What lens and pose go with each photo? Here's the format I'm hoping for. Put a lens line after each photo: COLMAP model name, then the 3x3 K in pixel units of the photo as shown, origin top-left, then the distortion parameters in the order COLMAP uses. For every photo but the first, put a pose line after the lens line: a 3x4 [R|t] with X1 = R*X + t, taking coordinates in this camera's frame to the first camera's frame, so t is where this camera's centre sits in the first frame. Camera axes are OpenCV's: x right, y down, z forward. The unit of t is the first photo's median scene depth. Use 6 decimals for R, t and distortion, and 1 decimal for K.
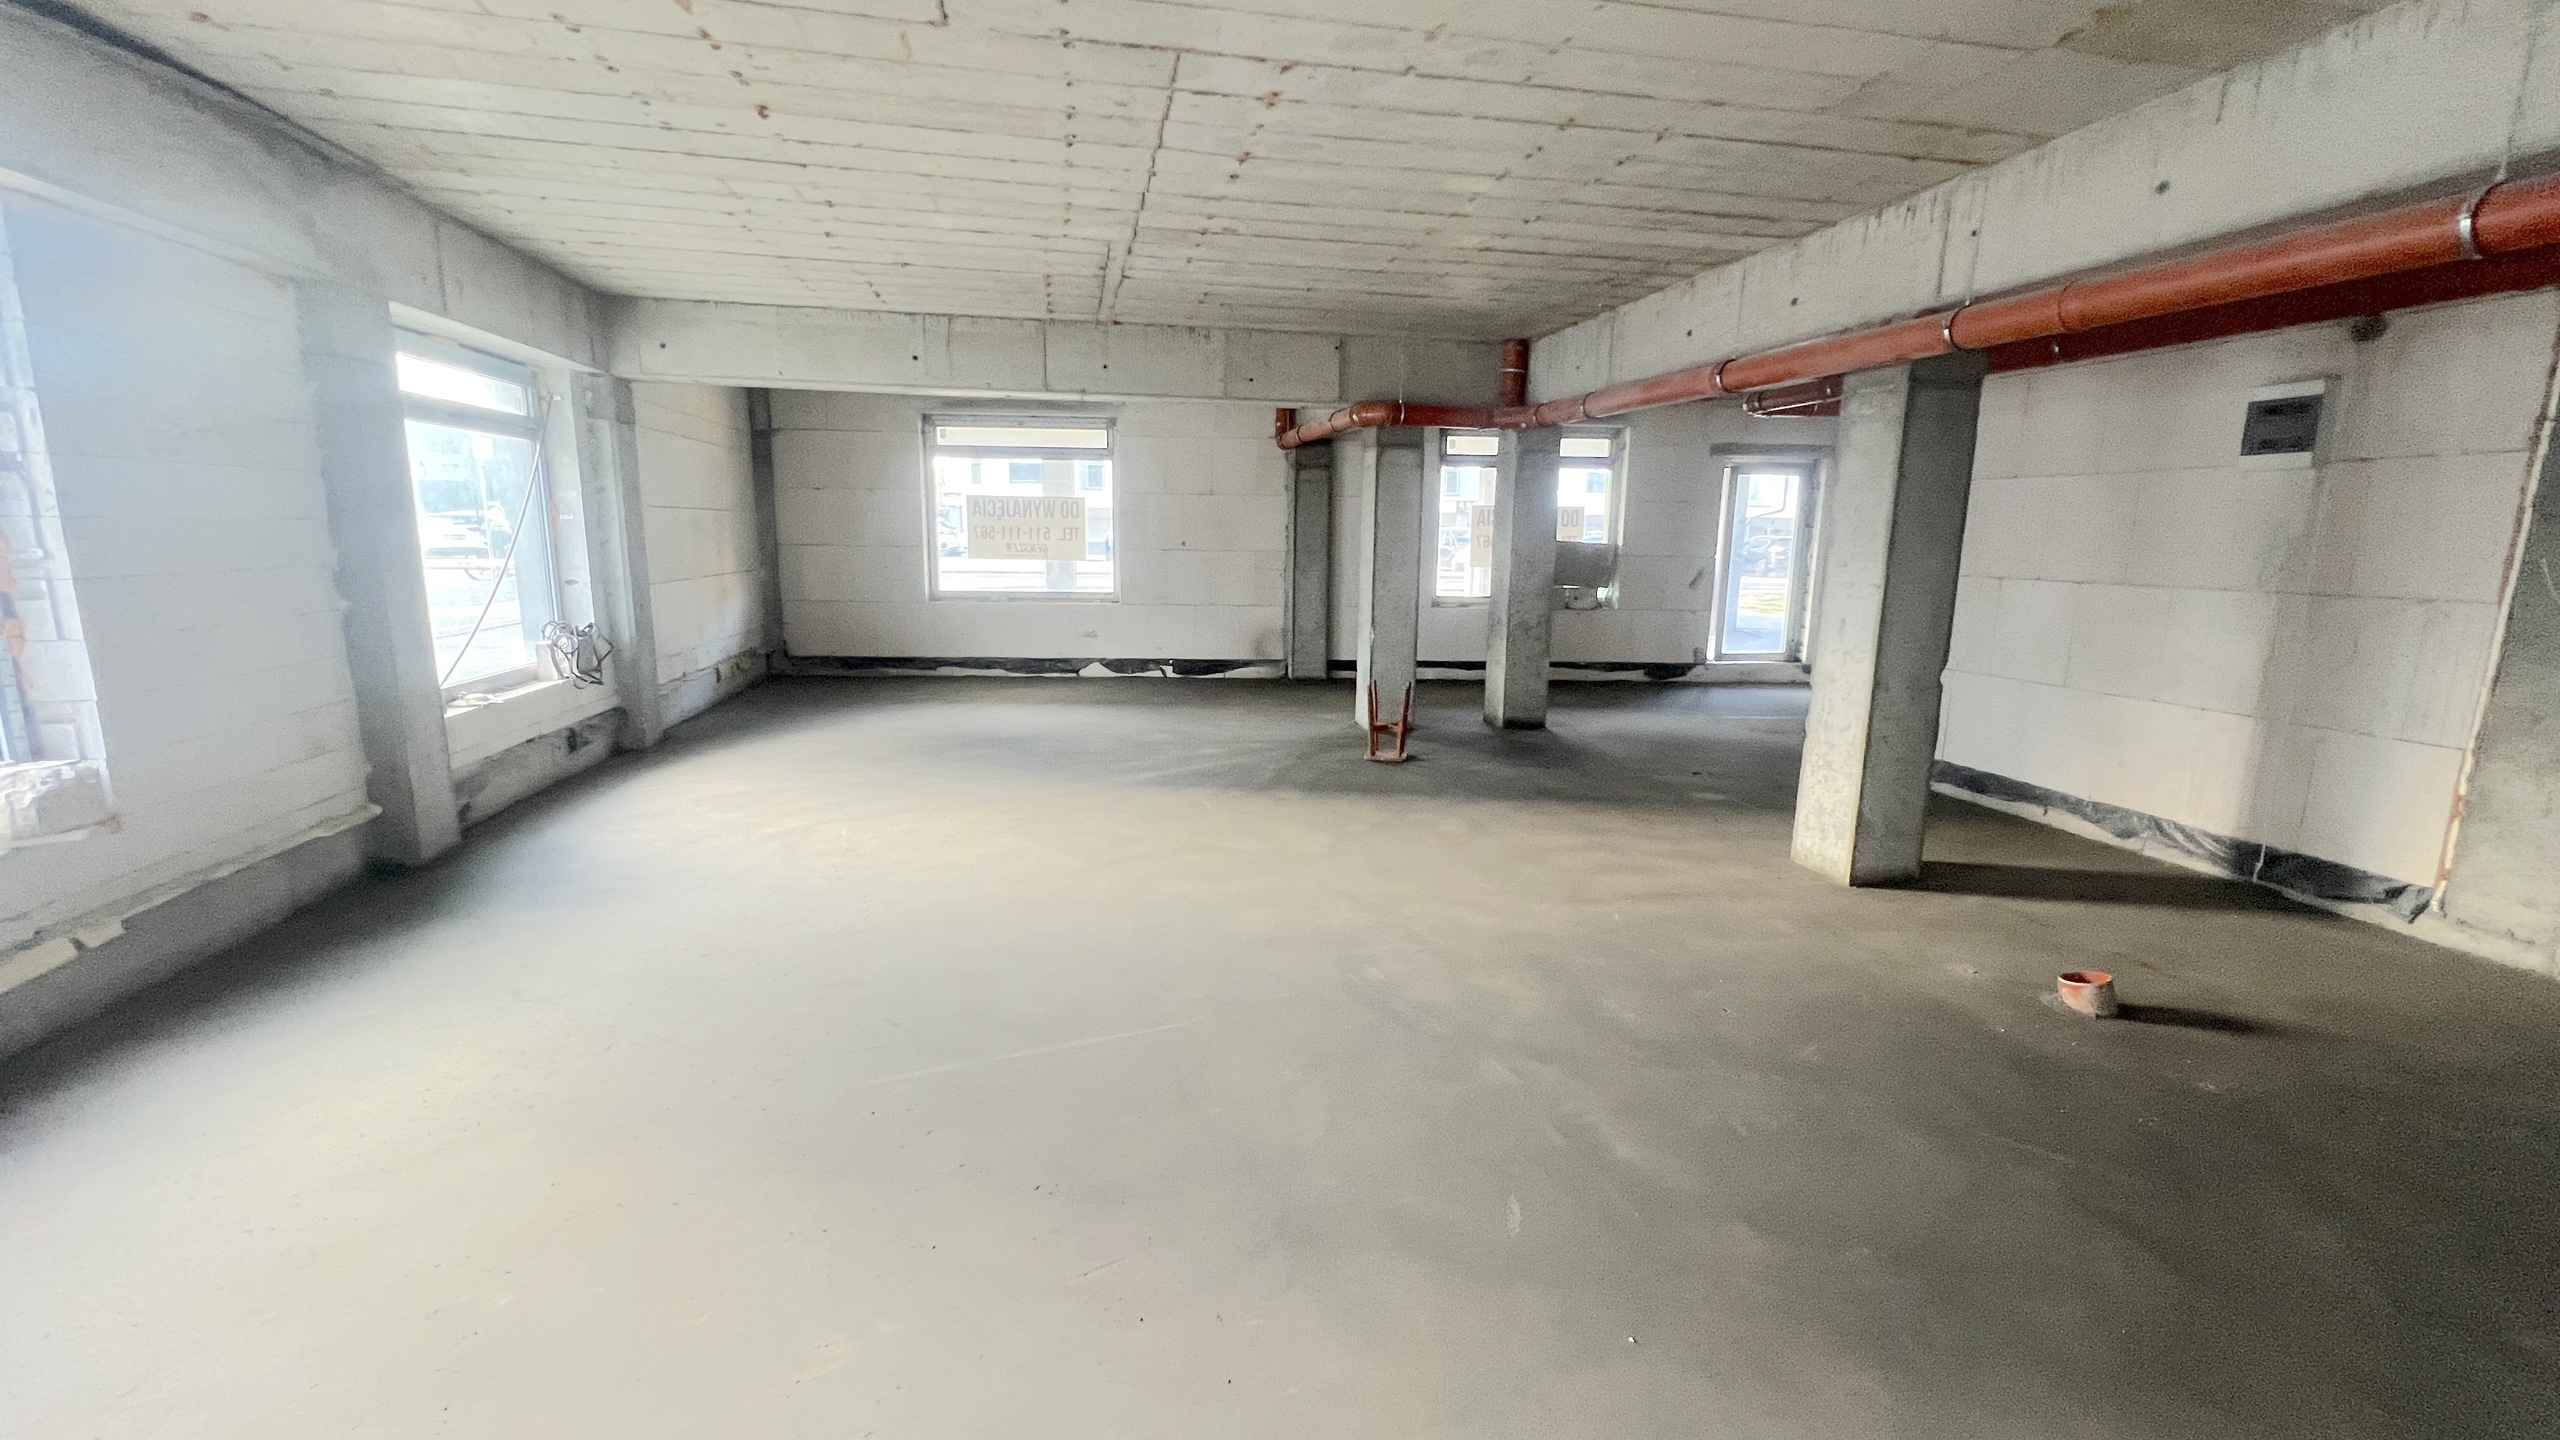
lens RADIAL K [[1021.1, 0, 1275.9], [0, 1021.1, 713.2], [0, 0, 1]] dist [-0.002093, 0.000211]
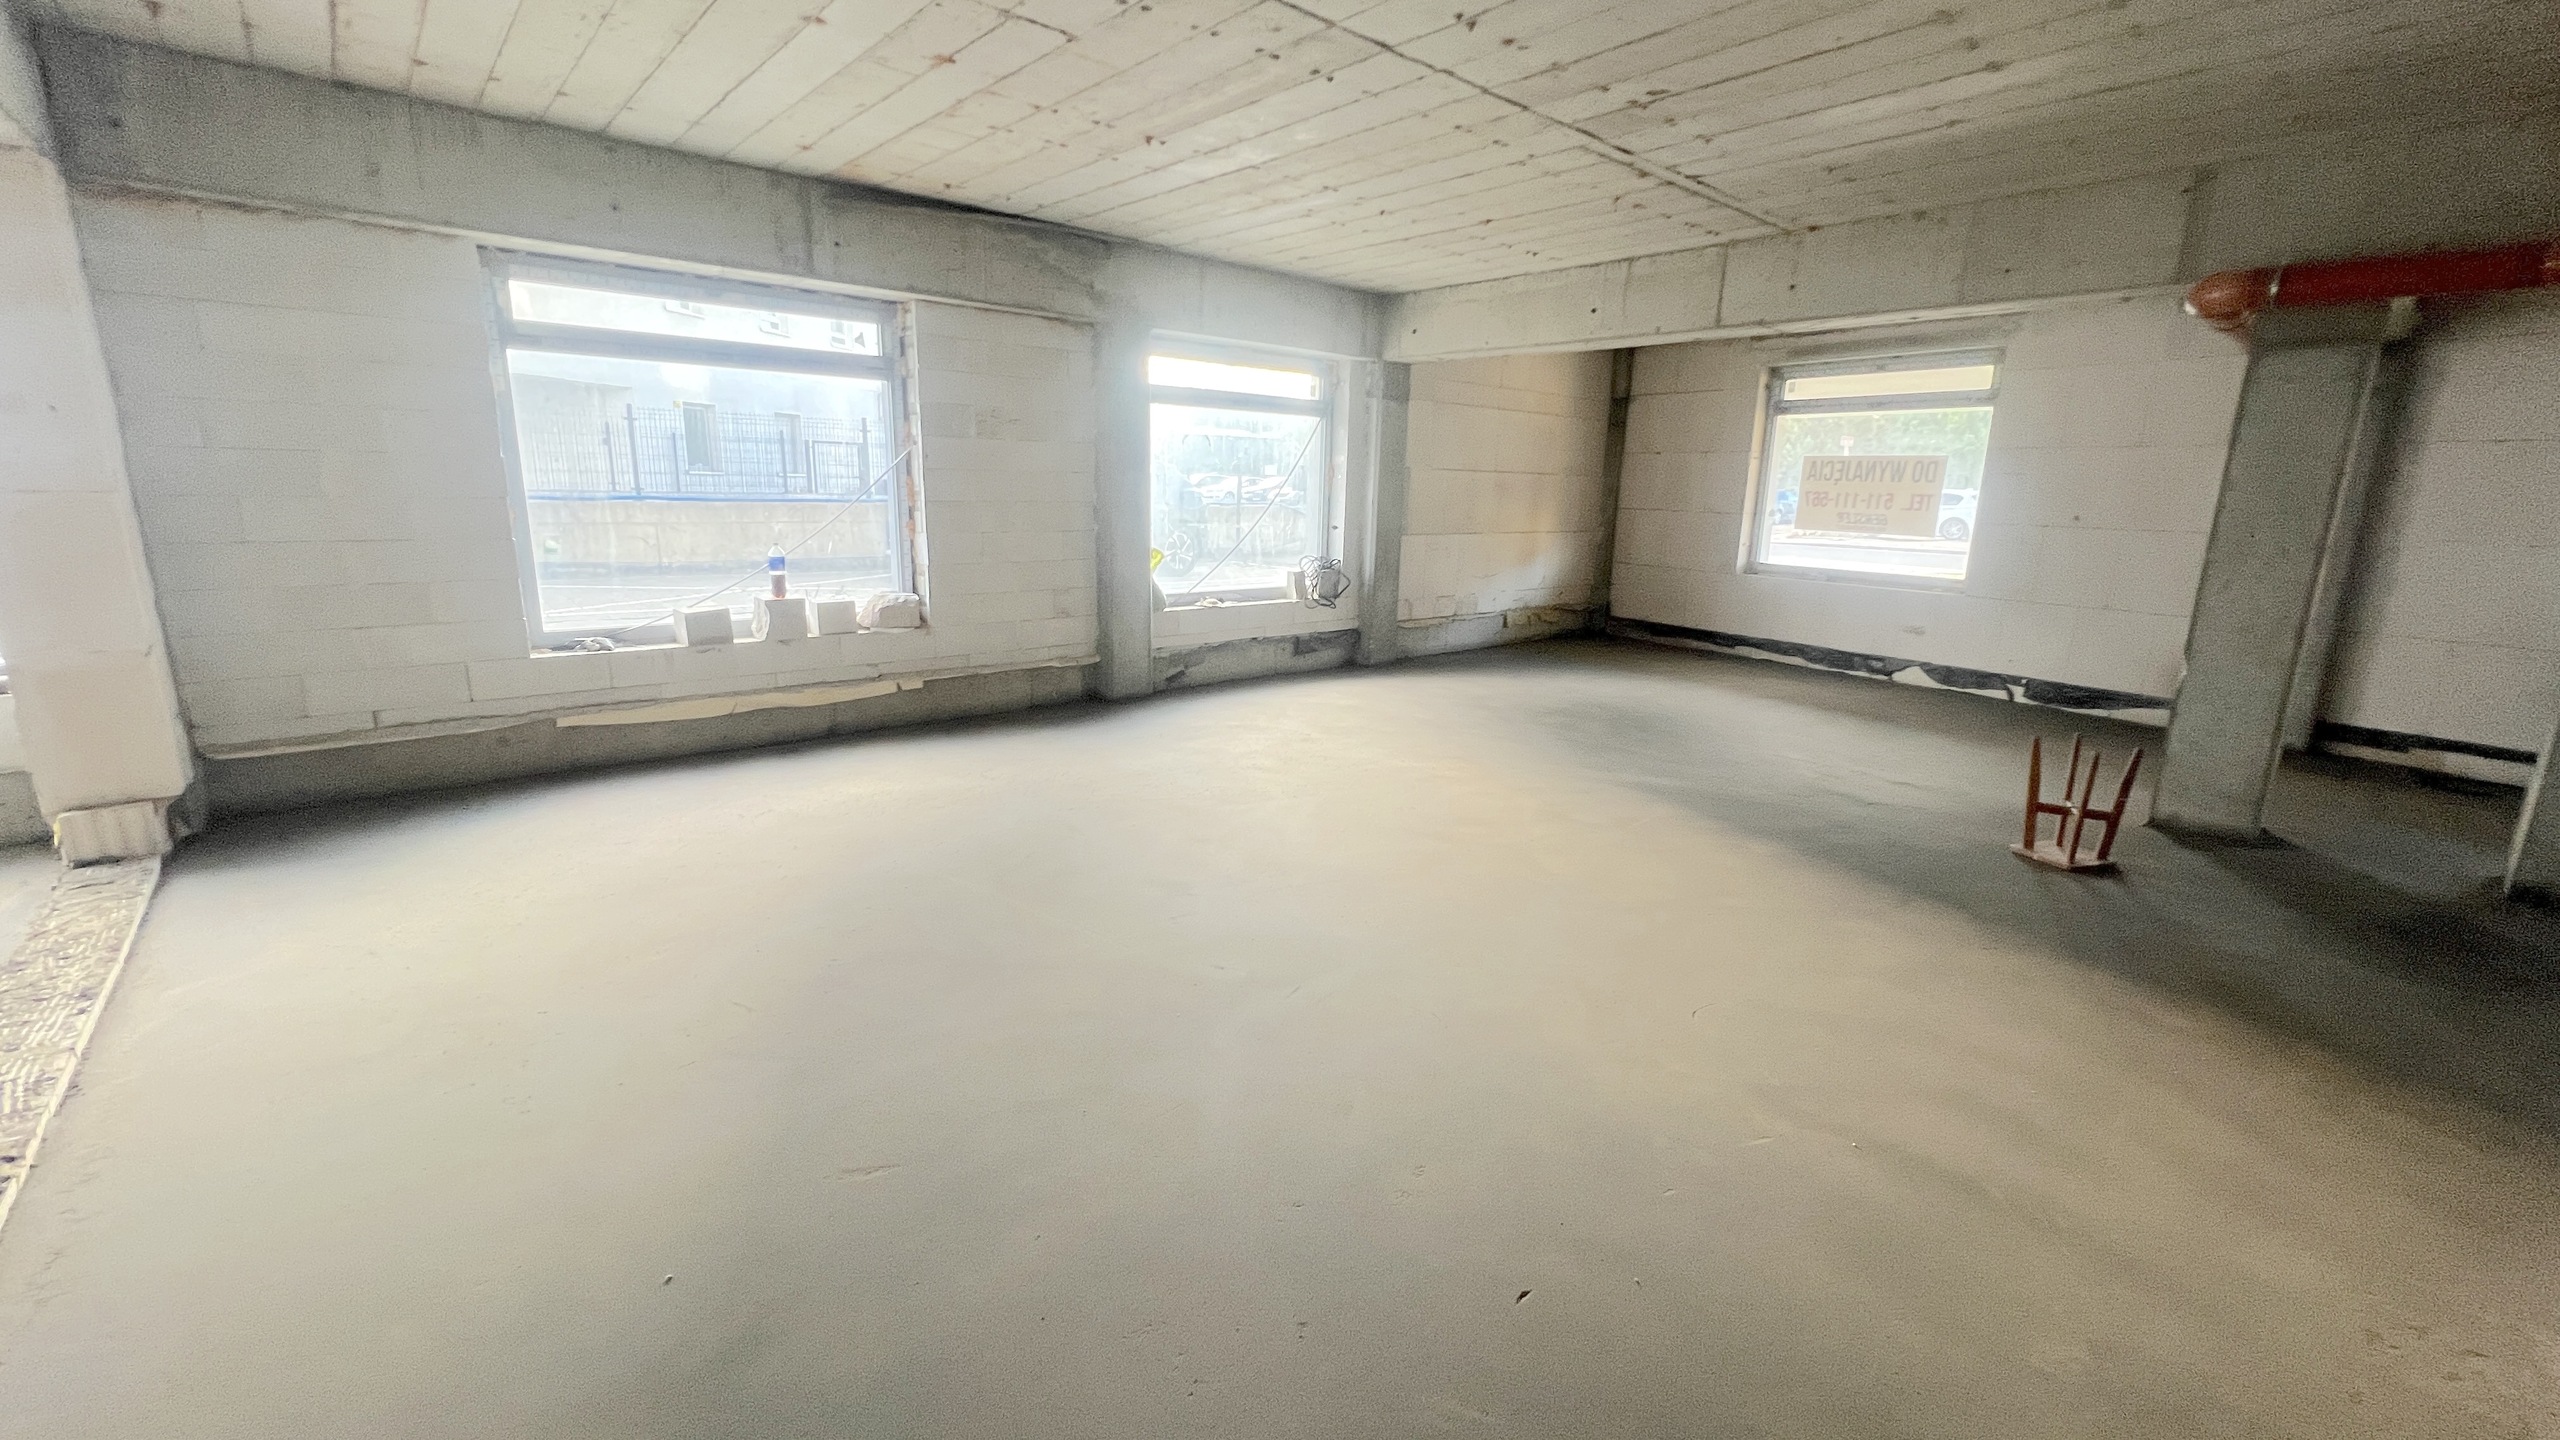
lens RADIAL K [[1021.1, 0, 1277.1], [0, 1021.1, 712.0], [0, 0, 1]] dist [-0.002093, 0.000211]
pose [[0.495336, 0.187768, -0.848166, 0.427699], [-0.170432, 0.978391, 0.117064, -0.039607], [0.851819, 0.086568, 0.516634, 0.297935]]
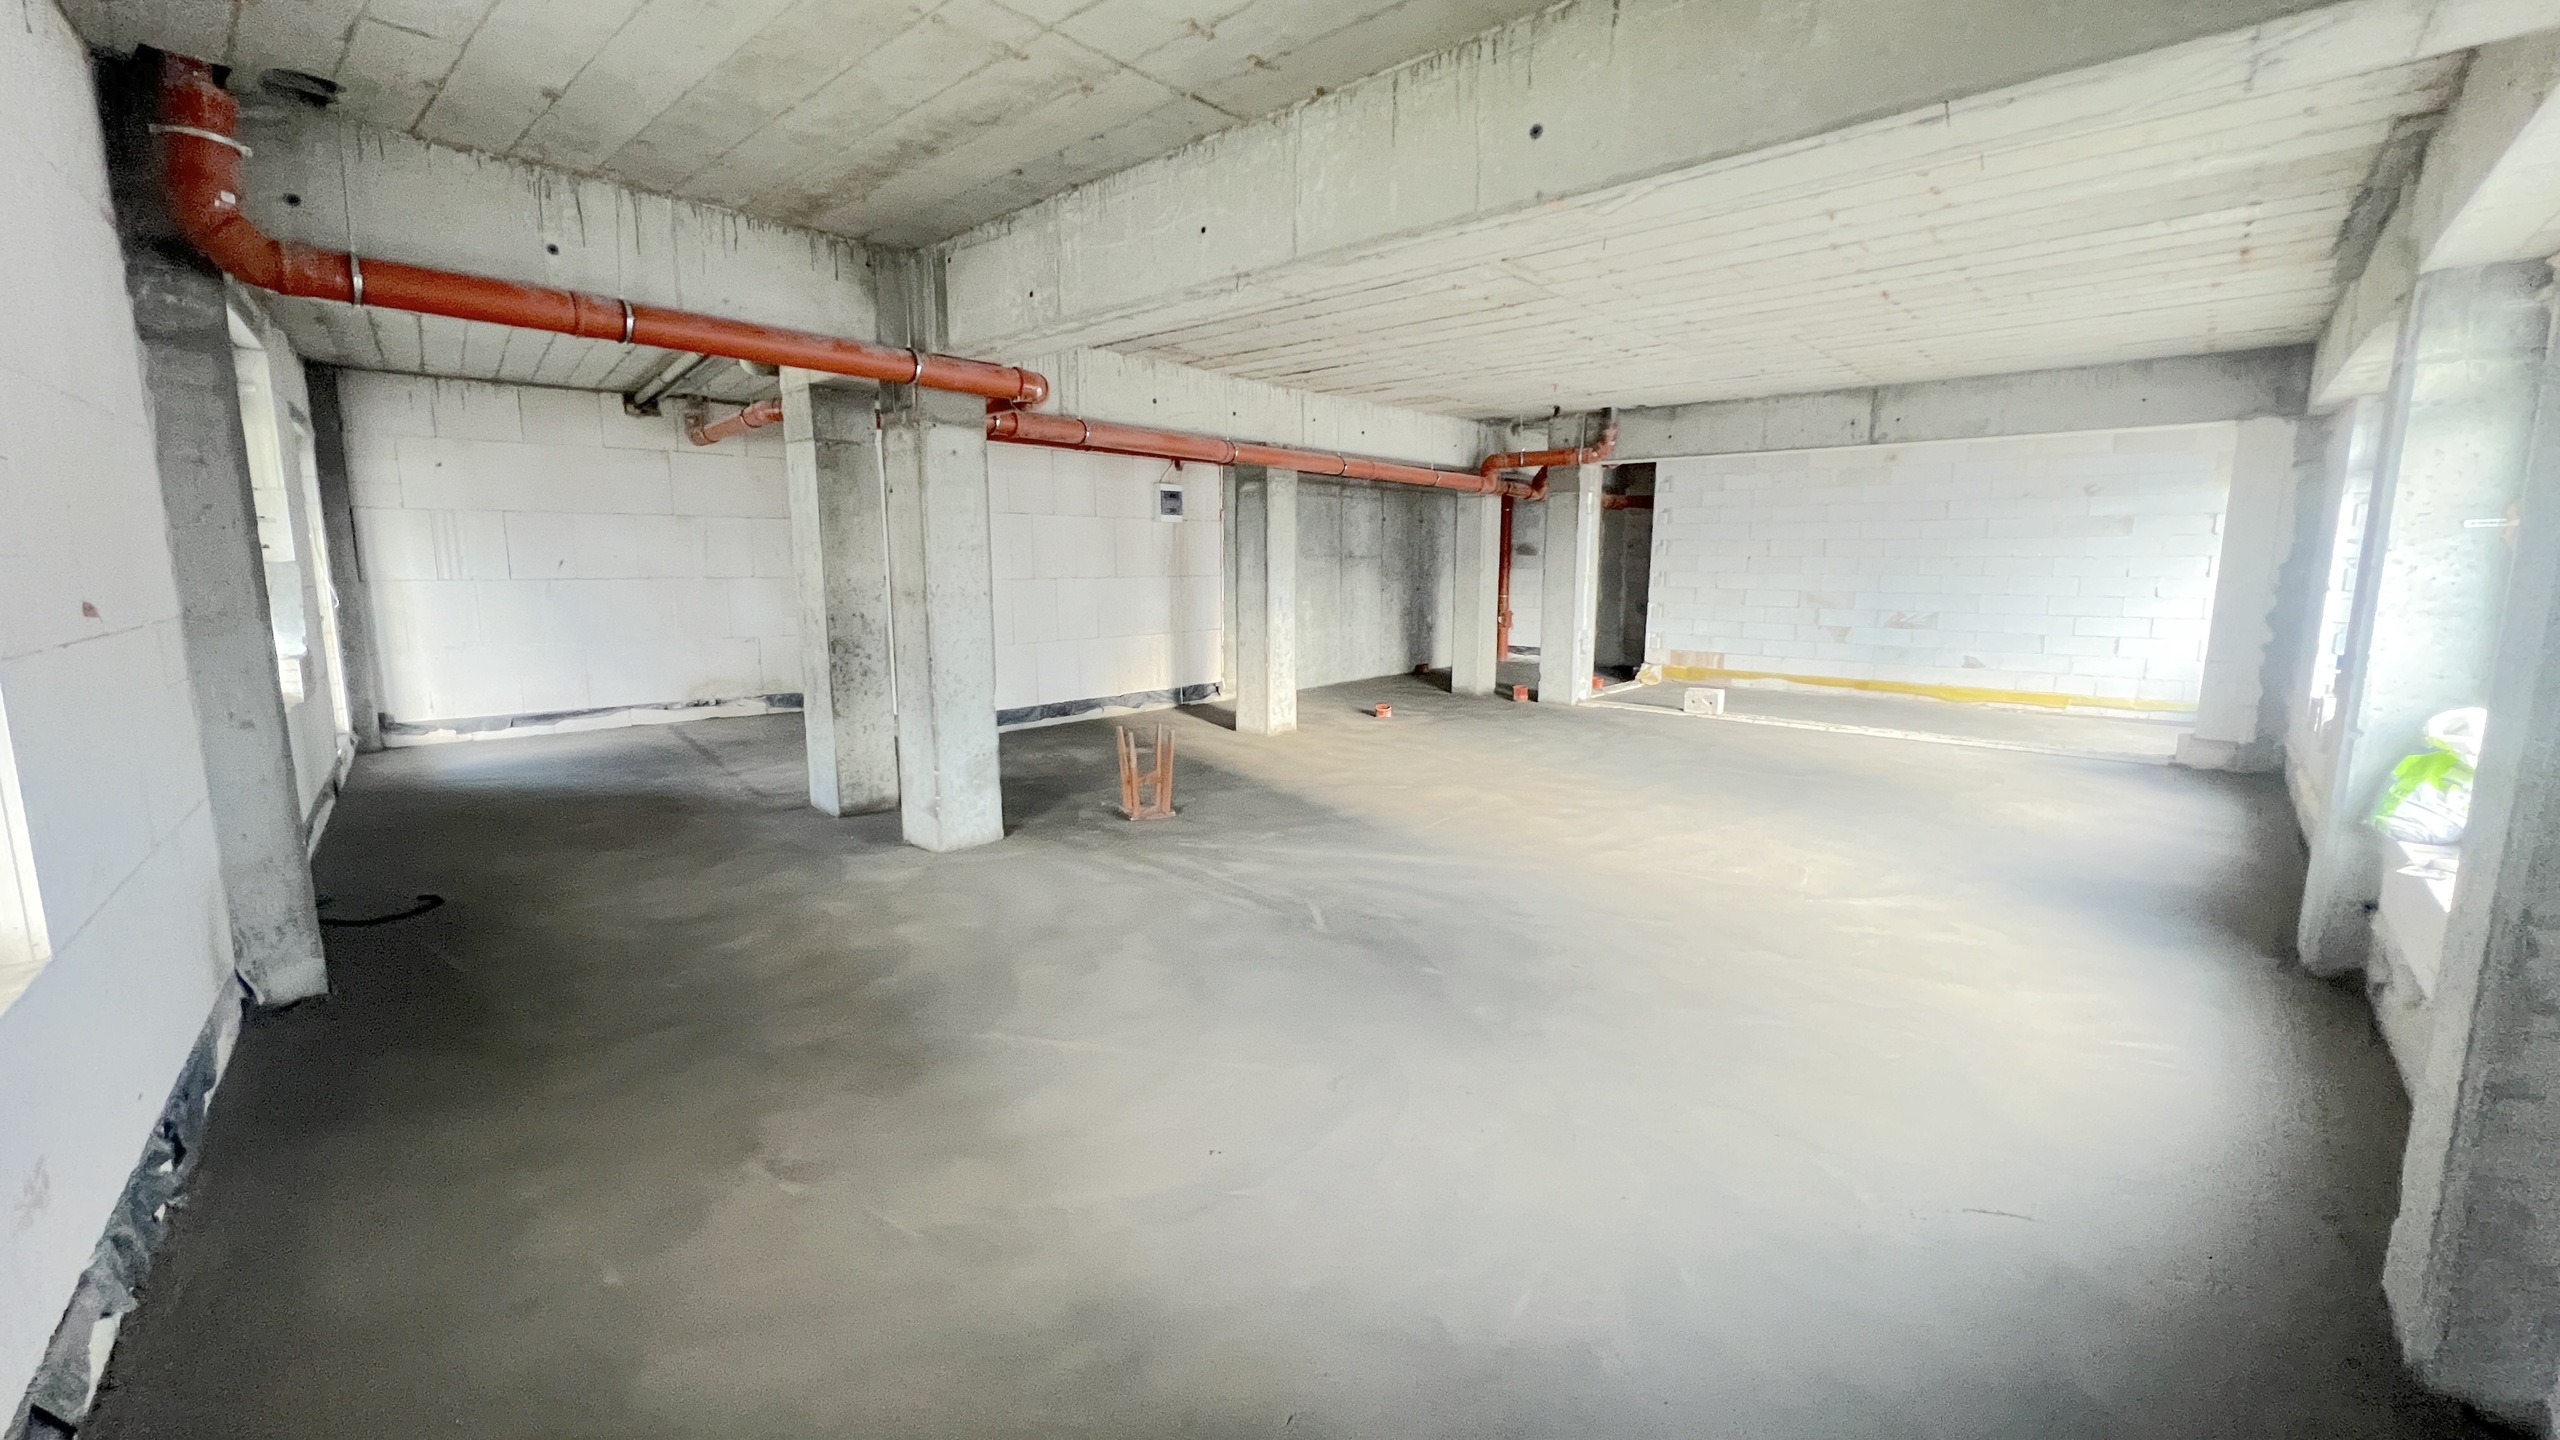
lens RADIAL K [[1021.1, 0, 1278.3], [0, 1021.1, 711.3], [0, 0, 1]] dist [-0.002093, 0.000211]
pose [[-0.596625, -0.134832, 0.791112, -0.704080], [0.131009, 0.956197, 0.261770, -0.281489], [-0.791754, 0.259821, -0.552827, 1.532539]]
